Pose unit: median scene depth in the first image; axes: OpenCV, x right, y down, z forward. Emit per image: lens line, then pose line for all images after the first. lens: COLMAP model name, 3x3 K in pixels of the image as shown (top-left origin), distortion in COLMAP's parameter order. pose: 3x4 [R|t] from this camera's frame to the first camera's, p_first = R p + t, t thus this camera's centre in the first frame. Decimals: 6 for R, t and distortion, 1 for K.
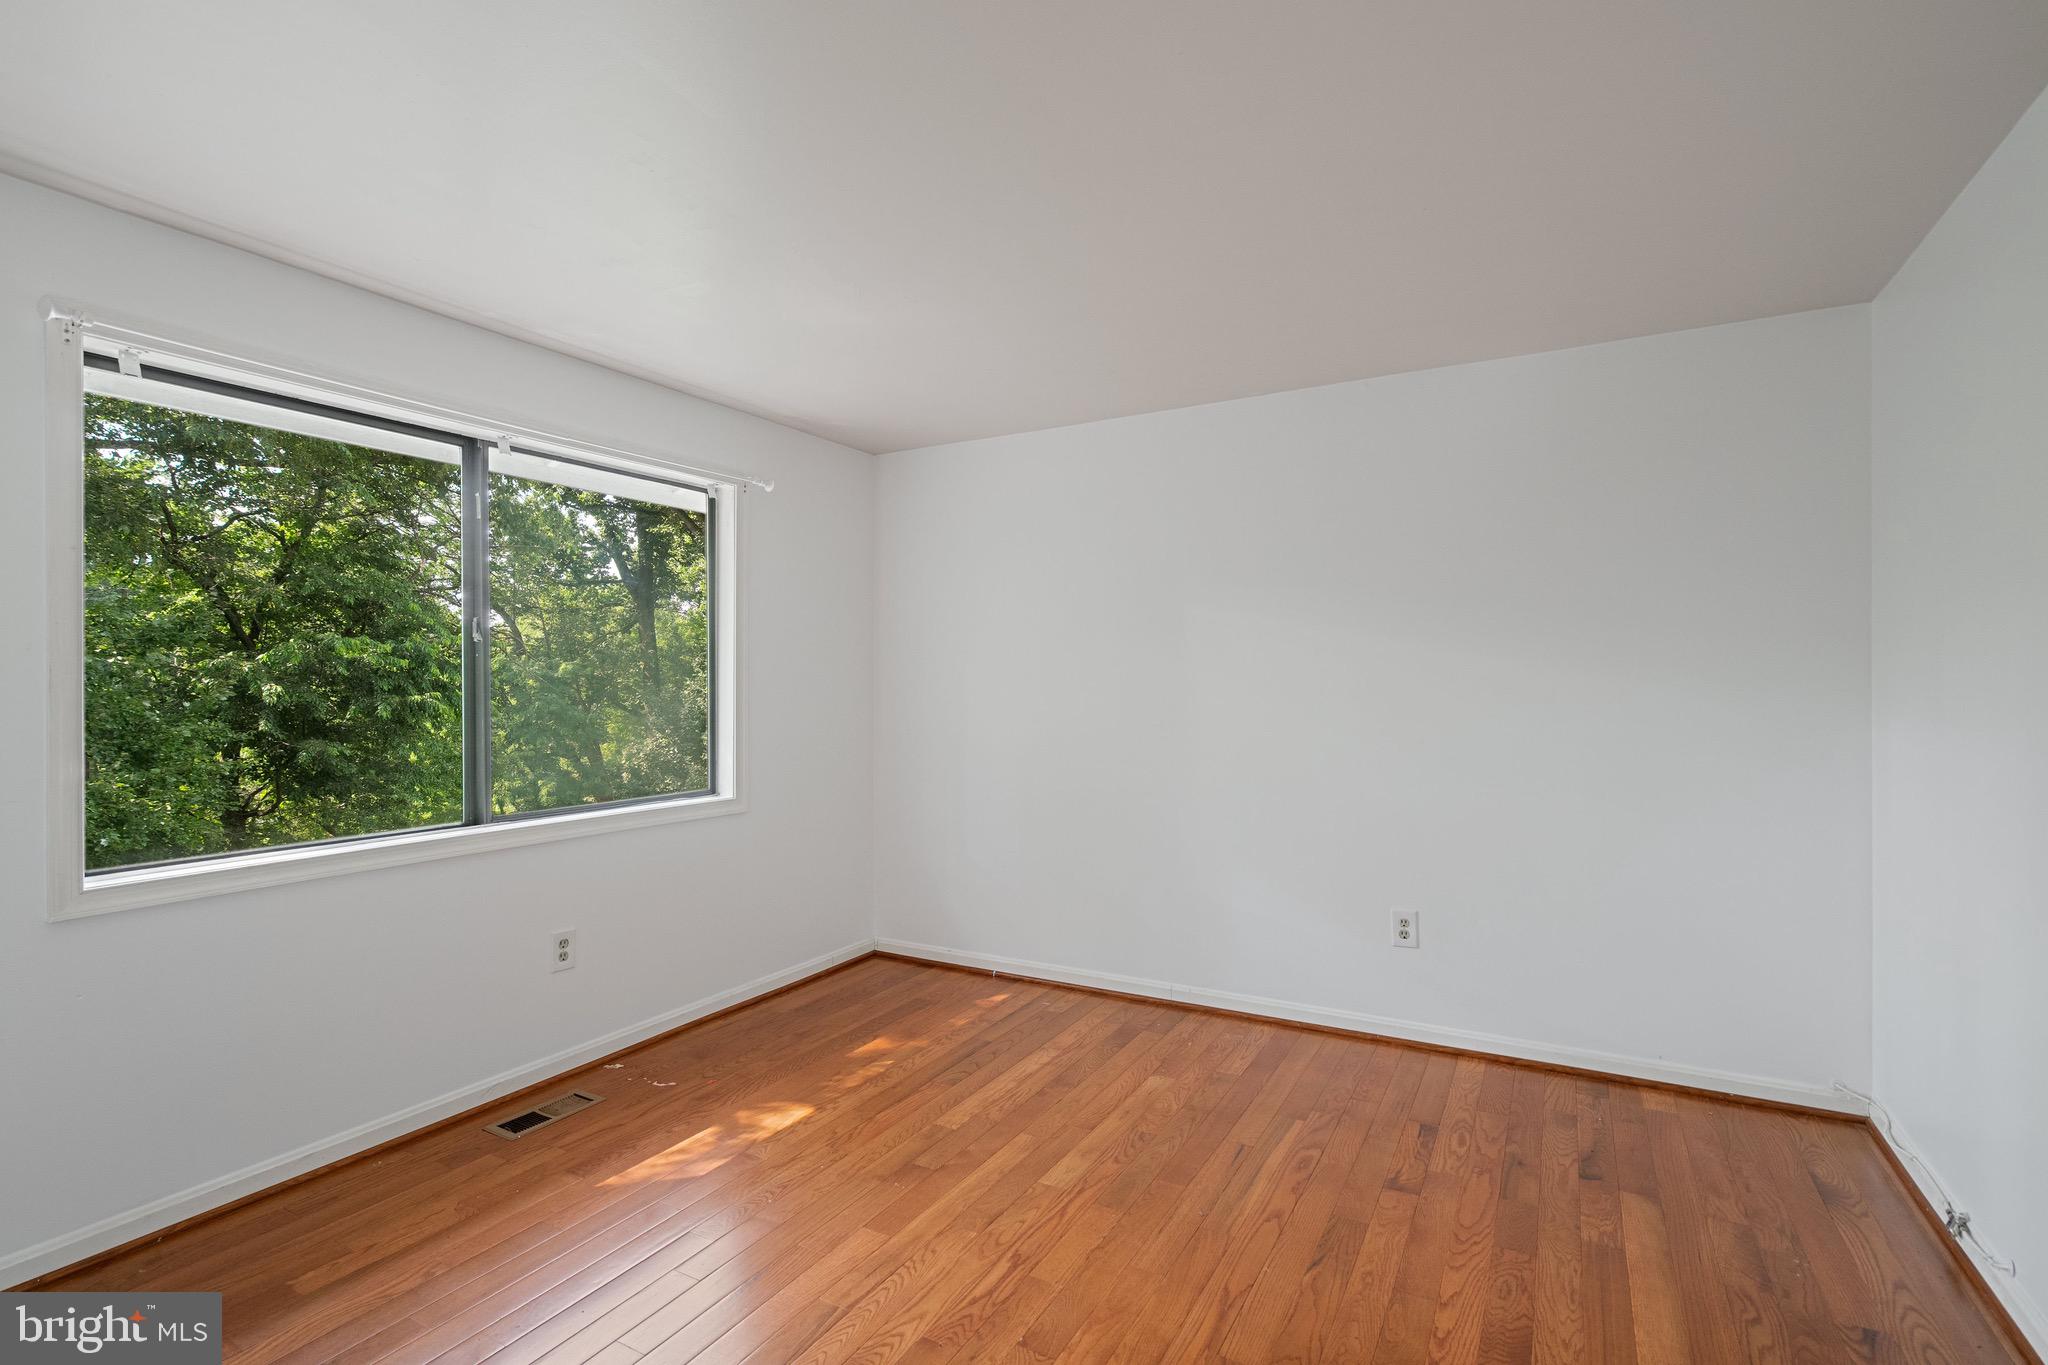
lens RADIAL K [[950.9, 0, 1028.0], [0, 950.9, 689.8], [0, 0, 1]] dist [-0.008966, 0.001417]
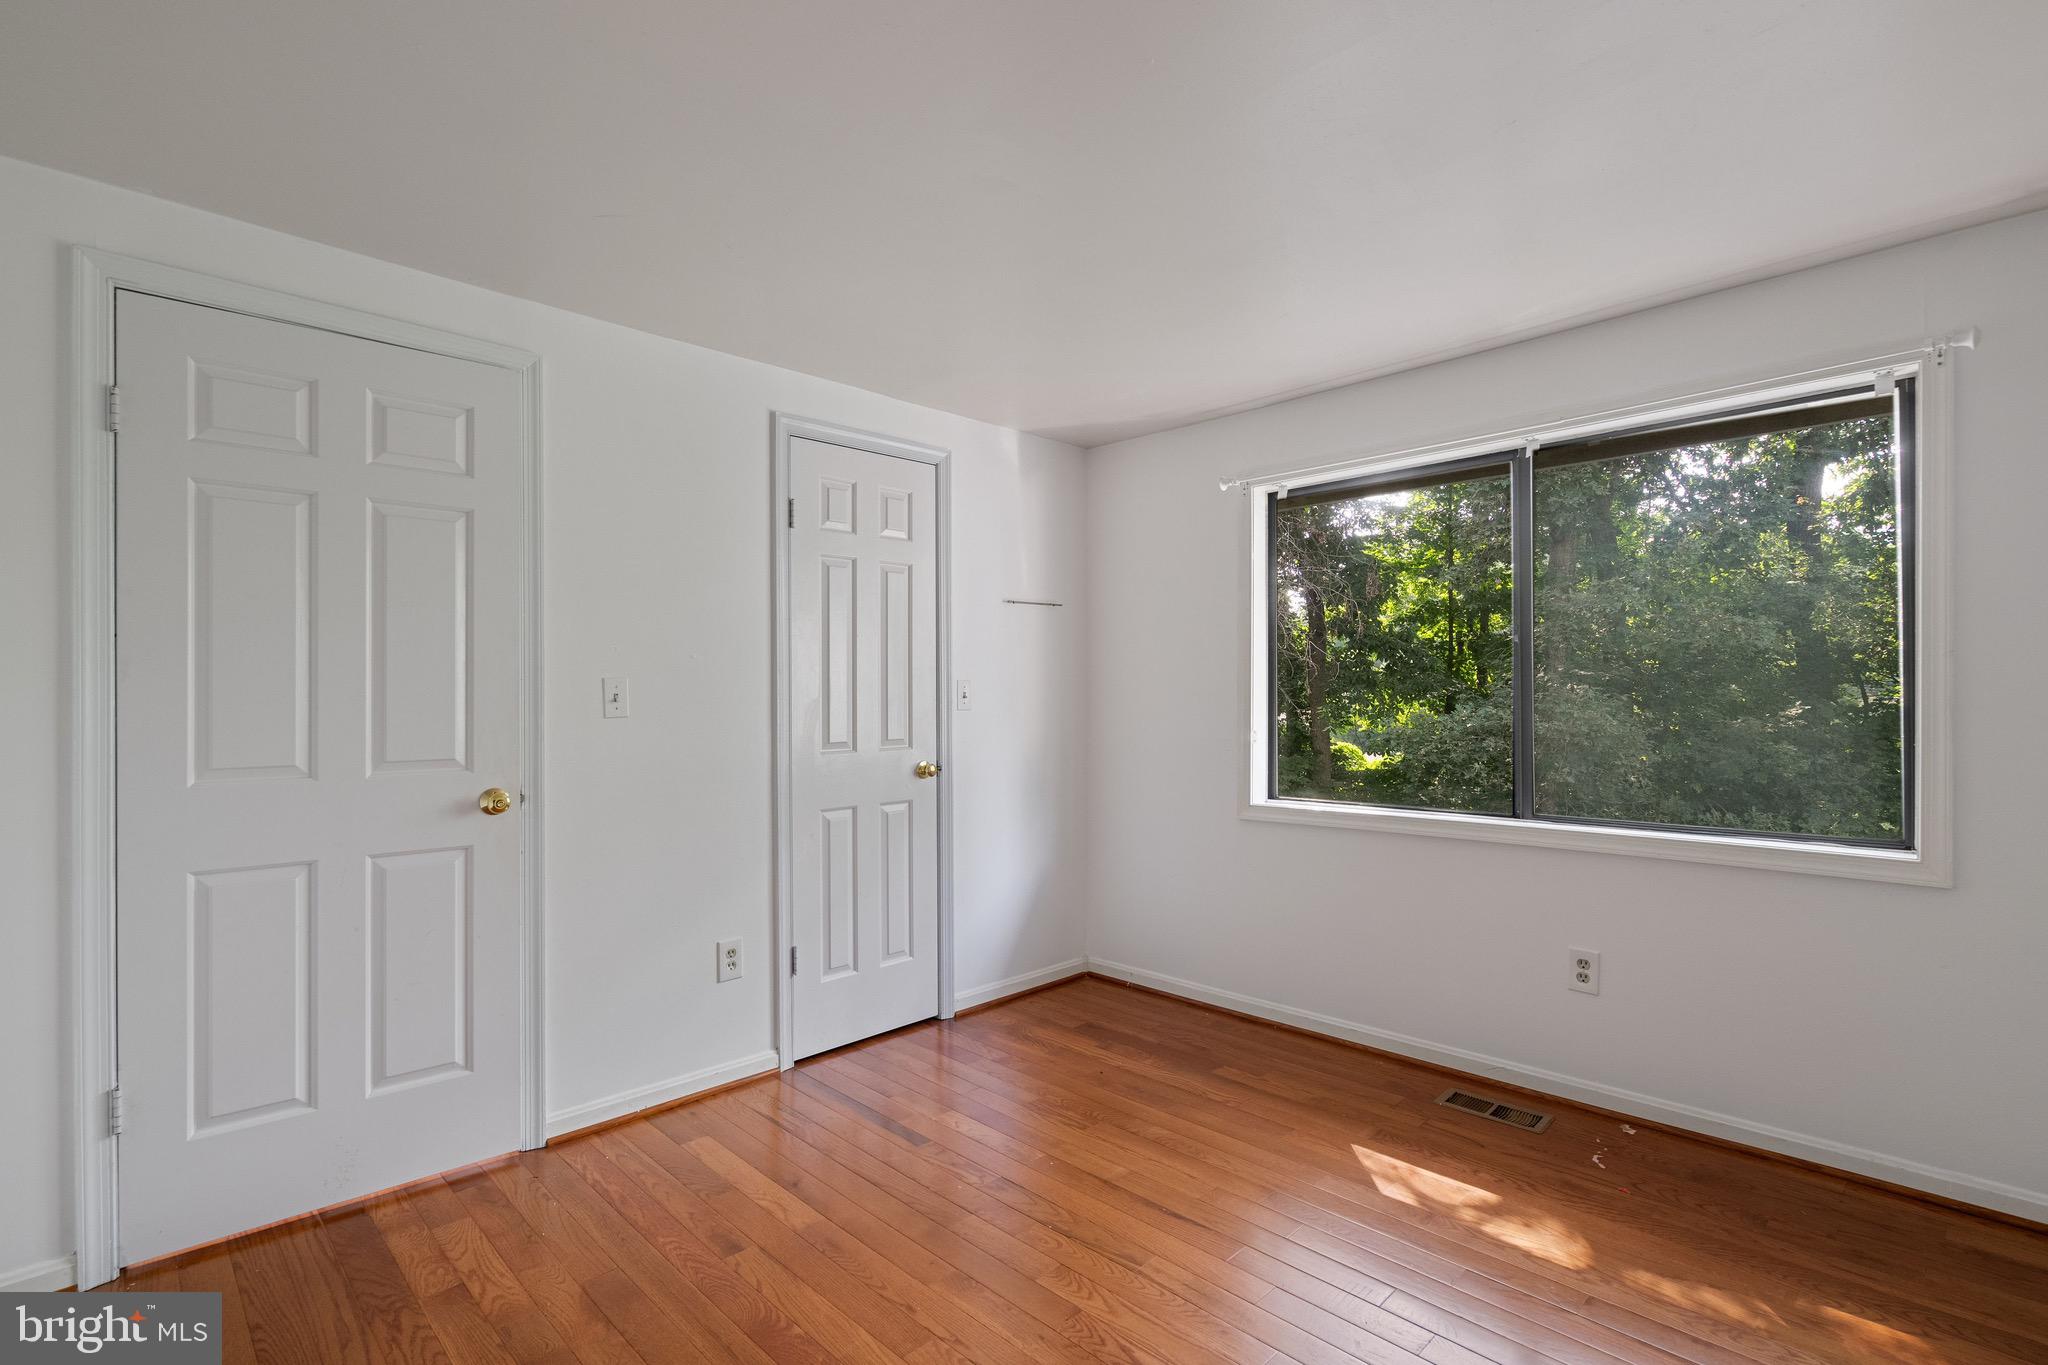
lens RADIAL K [[950.9, 0, 1028.3], [0, 950.9, 683.4], [0, 0, 1]] dist [-0.008966, 0.001417]
pose [[-0.274477, -0.000620, -0.961593, 0.581892], [0.006789, 0.999974, -0.002582, -0.007472], [0.961570, -0.007237, -0.274466, 0.782606]]
